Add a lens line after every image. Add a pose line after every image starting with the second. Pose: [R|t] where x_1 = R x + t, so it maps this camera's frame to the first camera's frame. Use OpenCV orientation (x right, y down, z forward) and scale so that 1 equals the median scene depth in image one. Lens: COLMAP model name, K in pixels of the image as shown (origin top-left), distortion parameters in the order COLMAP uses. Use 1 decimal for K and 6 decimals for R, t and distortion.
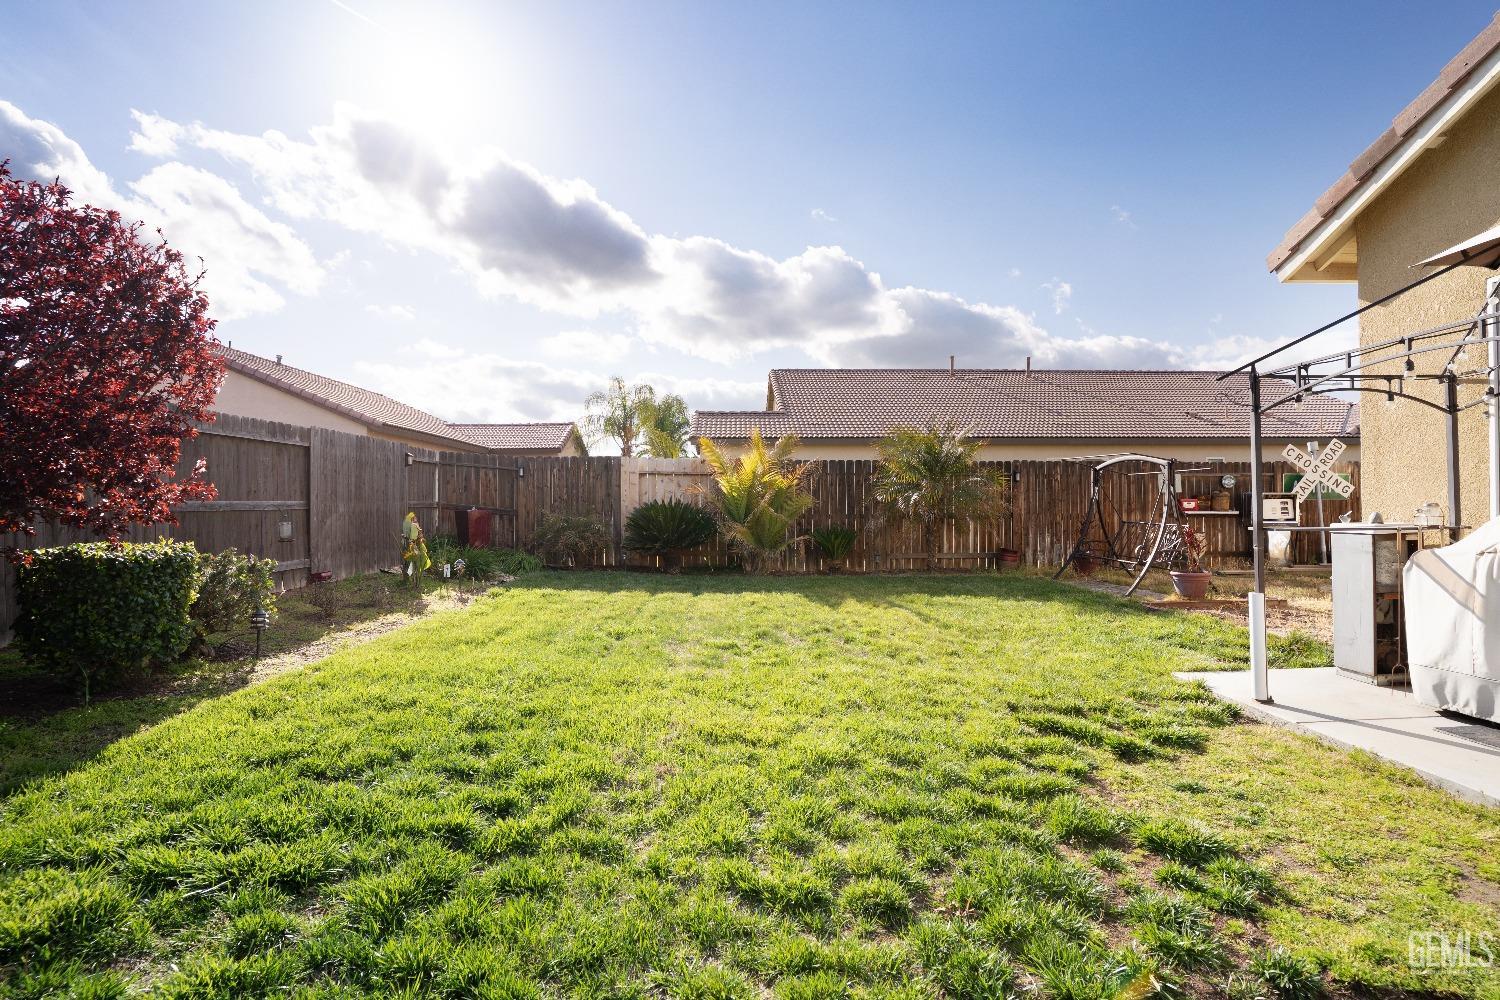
lens RADIAL K [[744.7, 0, 754.6], [0, 744.7, 495.3], [0, 0, 1]] dist [-0.072077, 0.030976]
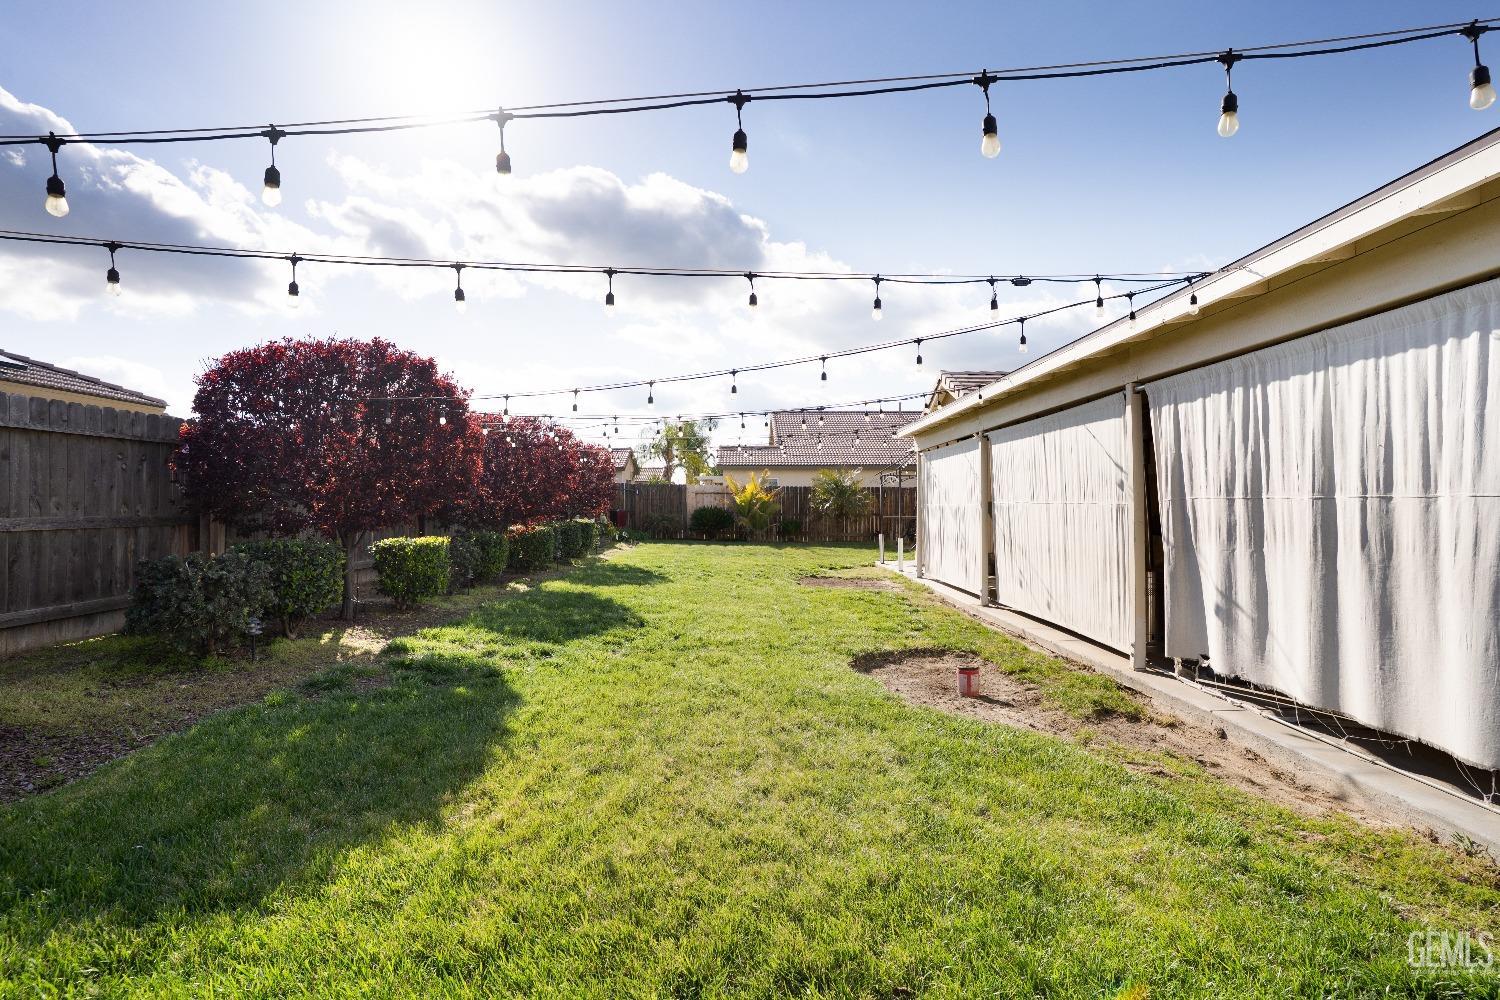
lens RADIAL K [[744.7, 0, 754.6], [0, 744.7, 495.3], [0, 0, 1]] dist [-0.072077, 0.030976]
pose [[0.999786, 0.004345, -0.020212, 0.046647], [-0.004419, 0.999984, -0.003630, -0.016467], [0.020196, 0.003719, 0.999789, -1.050950]]
